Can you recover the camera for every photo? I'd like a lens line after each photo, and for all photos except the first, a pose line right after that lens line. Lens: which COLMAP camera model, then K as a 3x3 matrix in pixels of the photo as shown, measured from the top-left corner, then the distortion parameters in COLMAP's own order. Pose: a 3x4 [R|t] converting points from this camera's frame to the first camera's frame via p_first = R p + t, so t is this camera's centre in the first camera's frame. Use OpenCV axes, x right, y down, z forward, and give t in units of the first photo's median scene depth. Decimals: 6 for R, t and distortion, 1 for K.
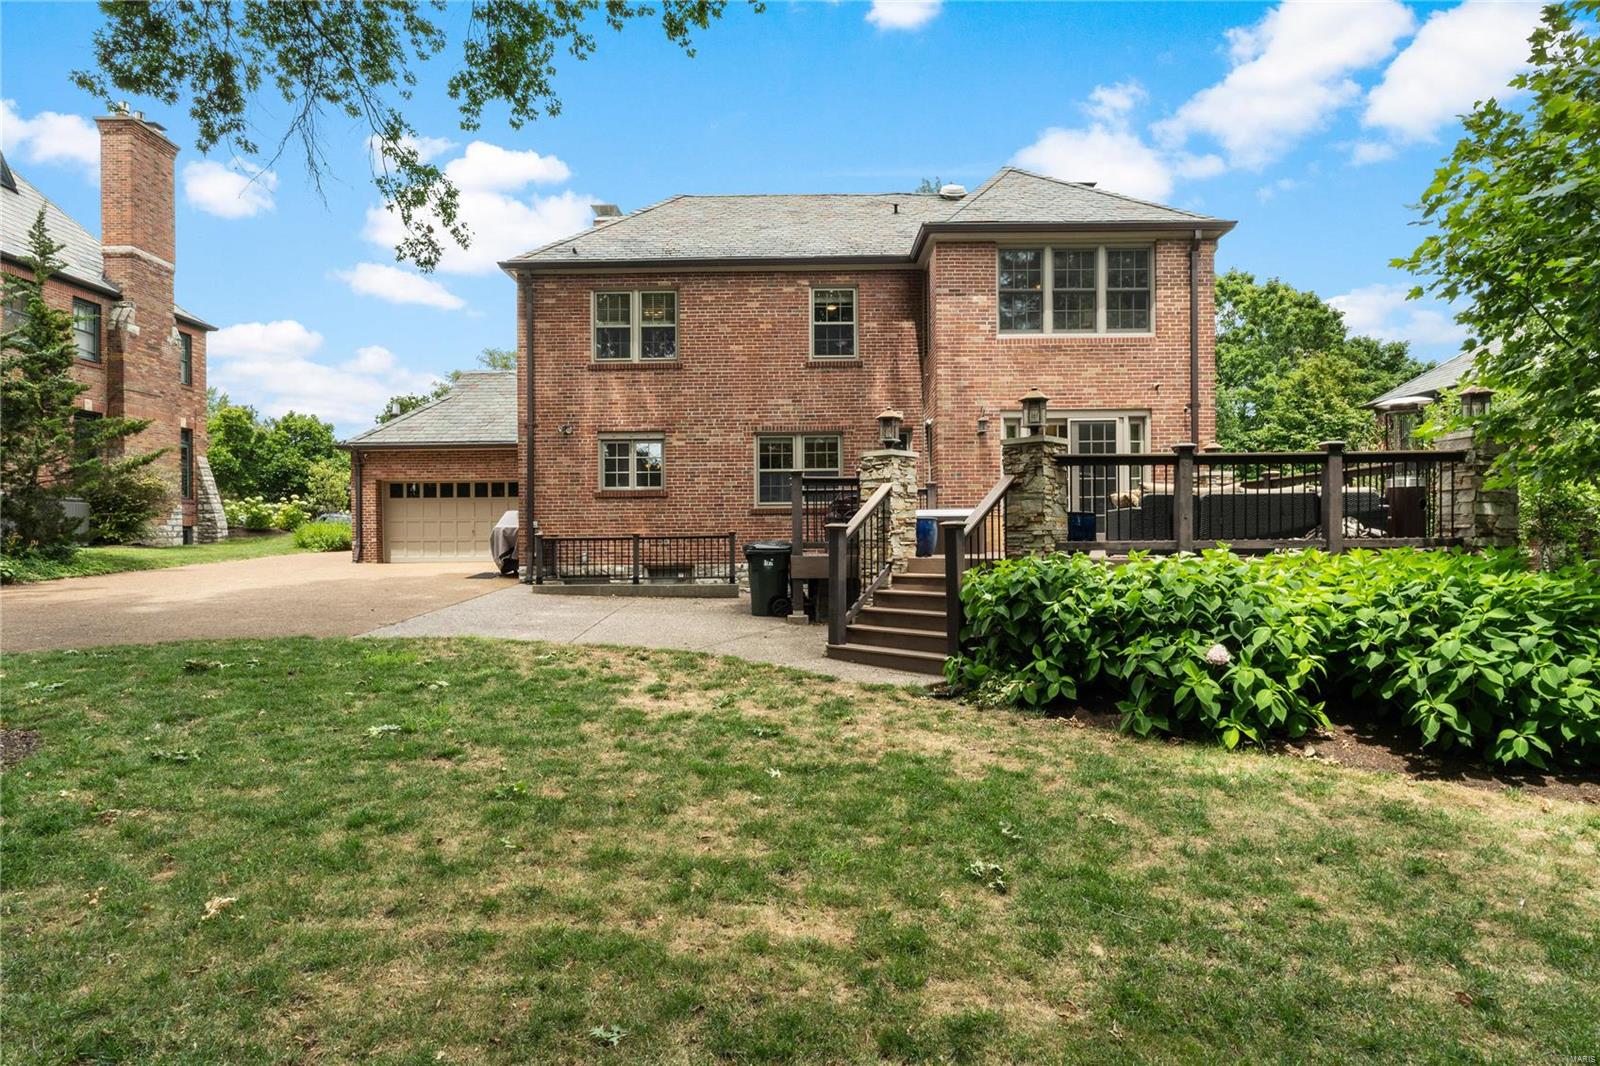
lens RADIAL K [[867.4, 0, 801.5], [0, 867.4, 539.0], [0, 0, 1]] dist [0.000624, 0.003141]
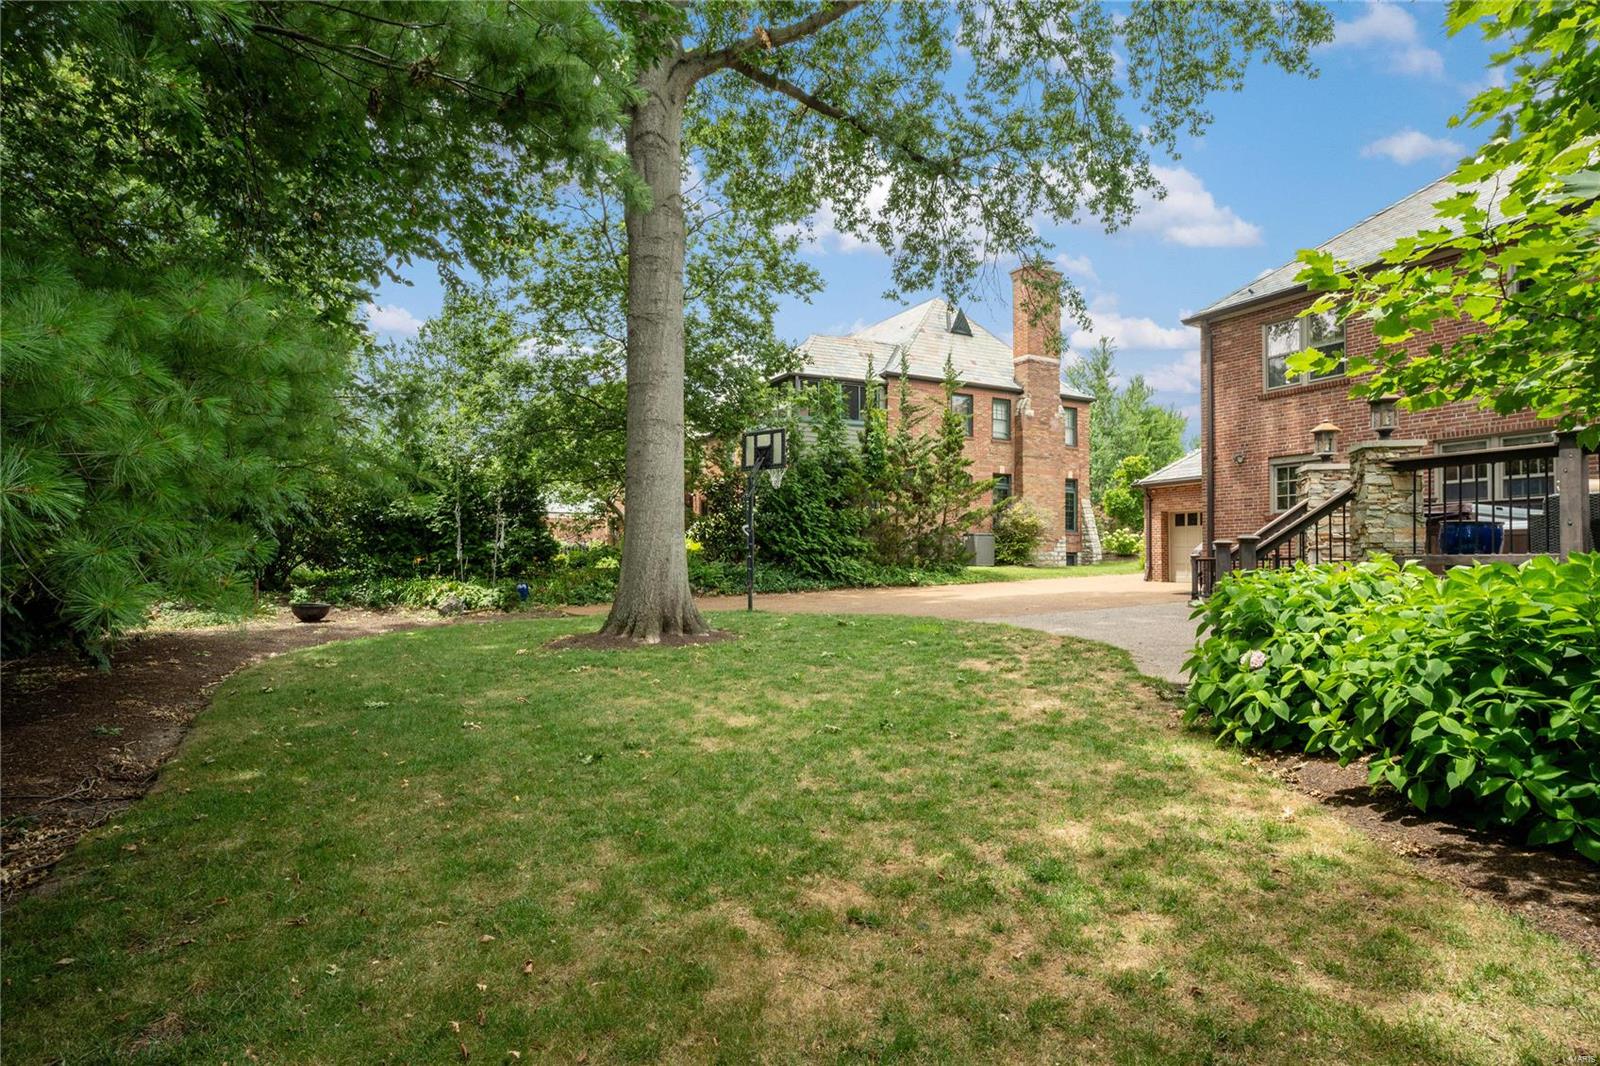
lens RADIAL K [[867.4, 0, 824.8], [0, 867.4, 545.4], [0, 0, 1]] dist [0.000624, 0.003141]
pose [[0.500593, -0.013563, -0.865576, 0.401074], [-0.008706, 0.999748, -0.020701, 0.008454], [0.865639, 0.017898, 0.500349, 0.017103]]
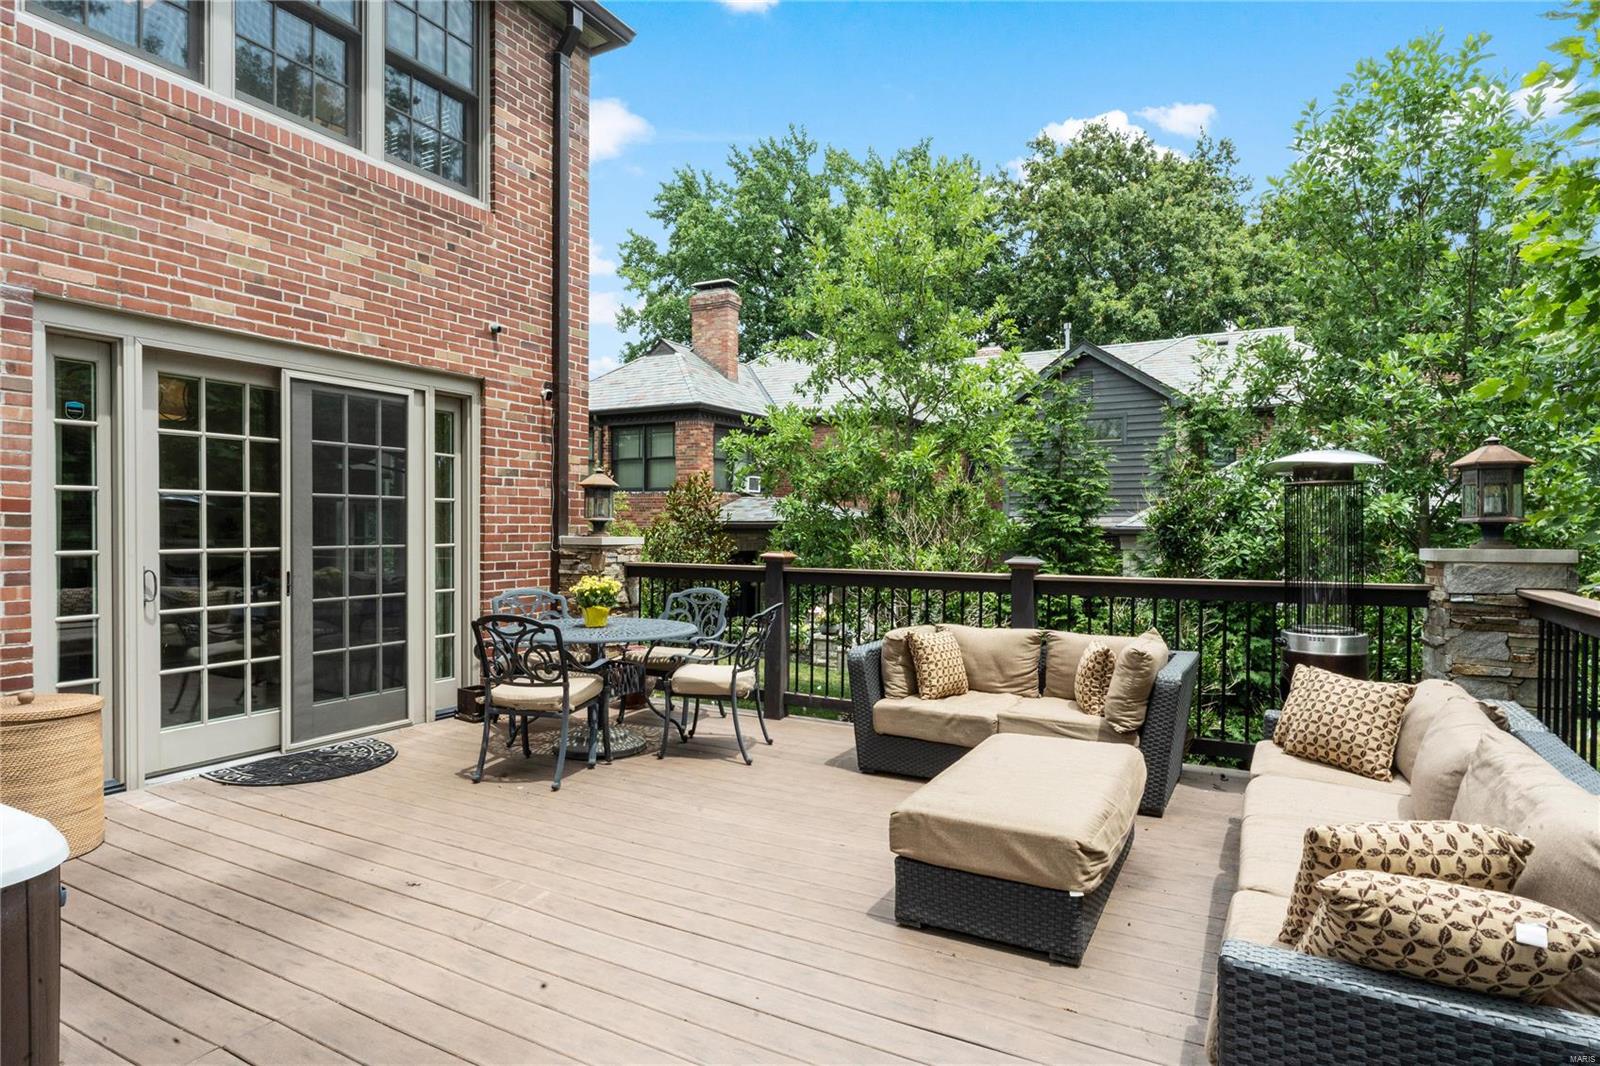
lens RADIAL K [[867.4, 0, 803.7], [0, 867.4, 533.5], [0, 0, 1]] dist [0.000624, 0.003141]
pose [[0.471286, 0.004980, 0.881966, 0.093092], [-0.007632, 0.999970, -0.001568, -0.067547], [-0.881948, -0.005992, 0.471310, 0.586378]]
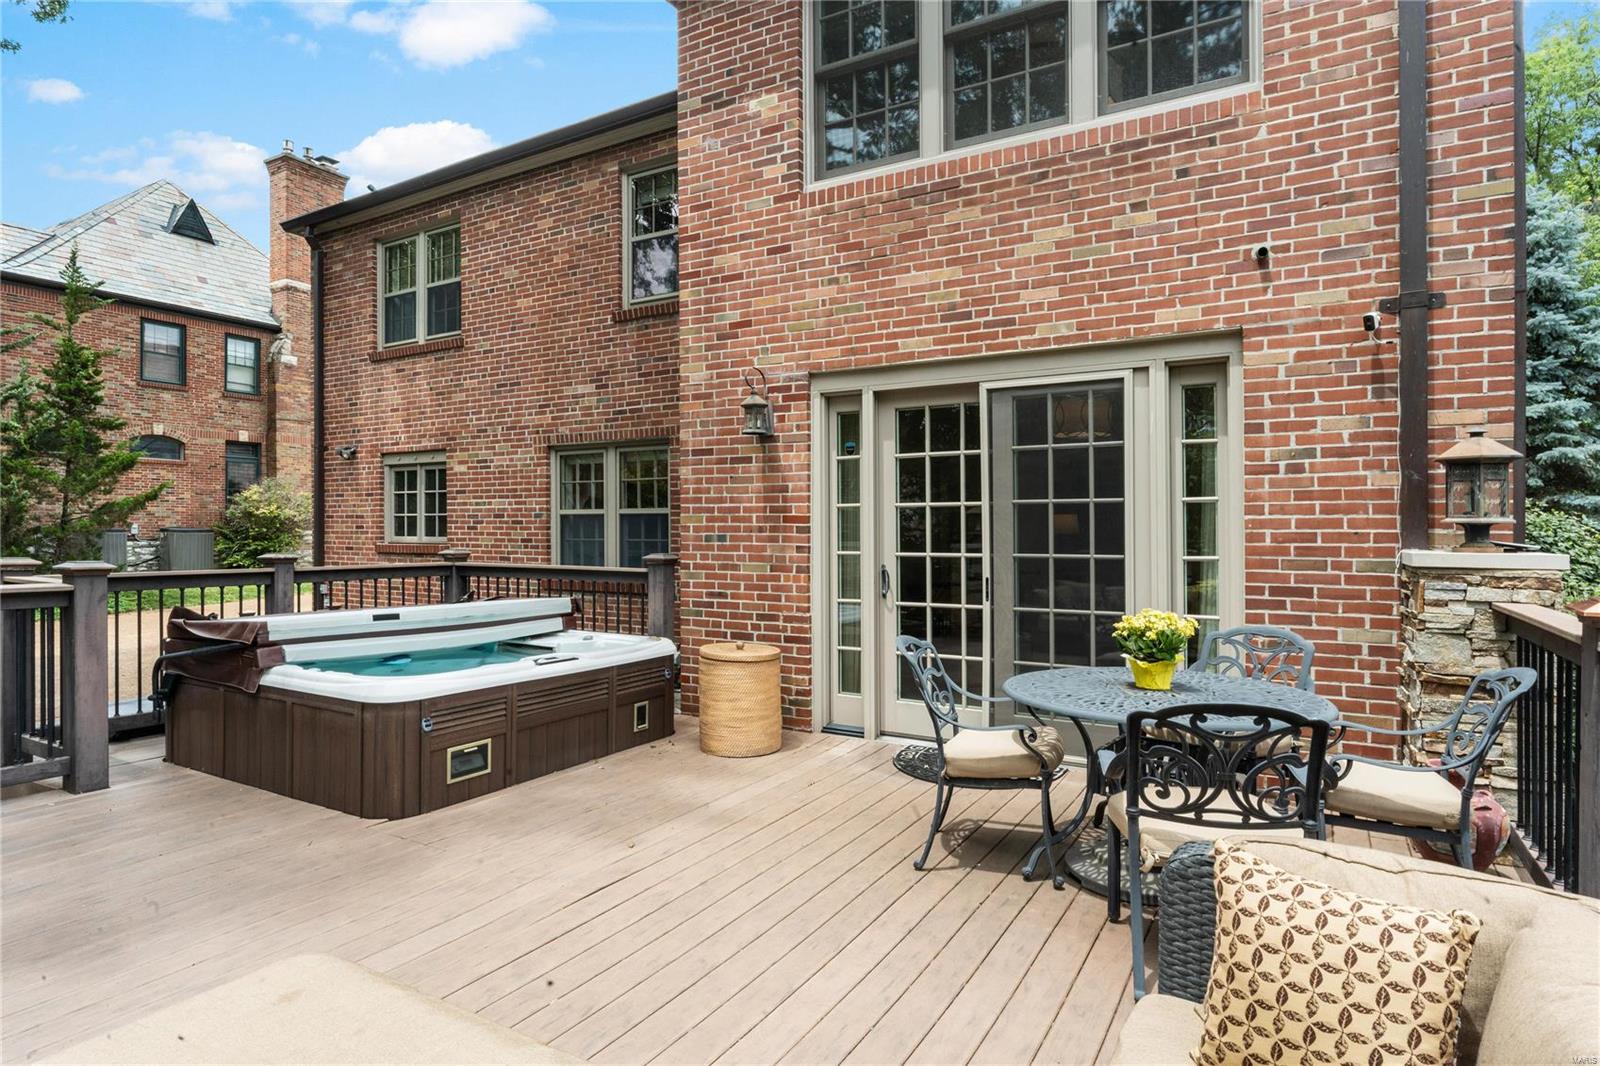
lens RADIAL K [[867.4, 0, 789.4], [0, 867.4, 527.4], [0, 0, 1]] dist [0.000624, 0.003141]
pose [[0.866233, 0.008847, -0.499563, 0.369409], [-0.009879, 0.999951, 0.000578, -0.070809], [0.499543, 0.004434, 0.866278, 0.581601]]
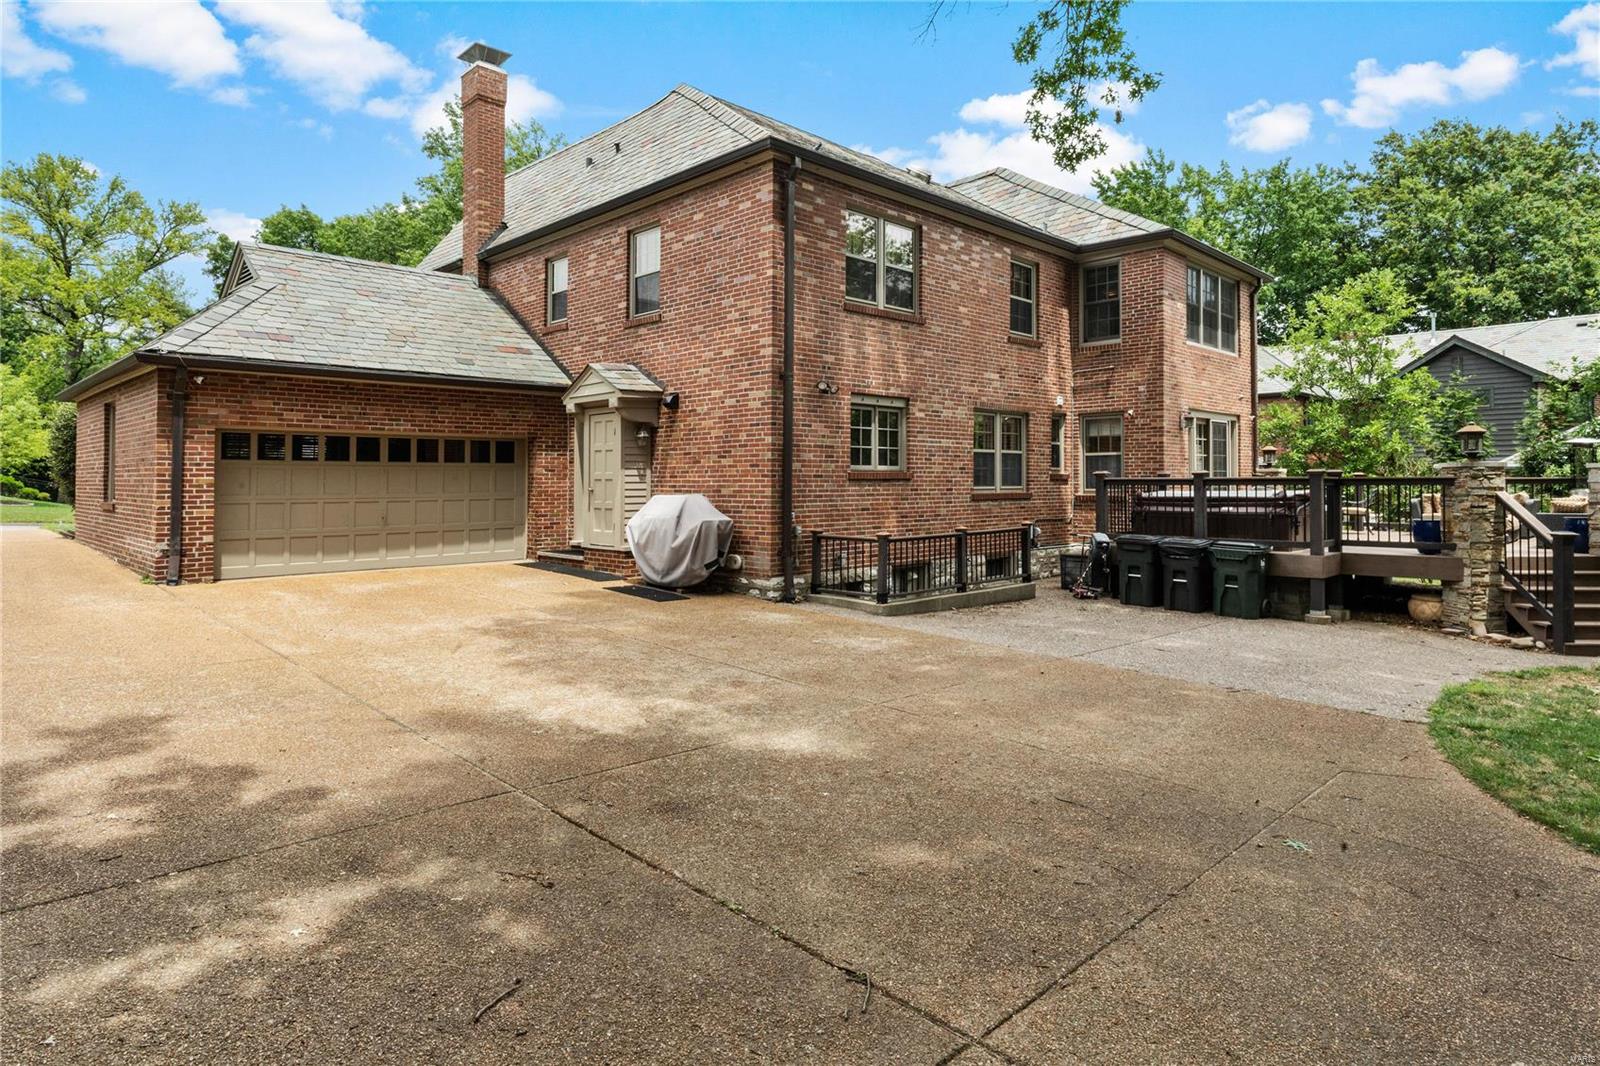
lens RADIAL K [[867.4, 0, 780.6], [0, 867.4, 469.9], [0, 0, 1]] dist [0.000624, 0.003141]
pose [[0.724311, 0.017638, 0.689247, -0.803309], [-0.001500, 0.999711, -0.024007, -0.037791], [-0.689471, 0.016355, 0.724128, 0.494687]]
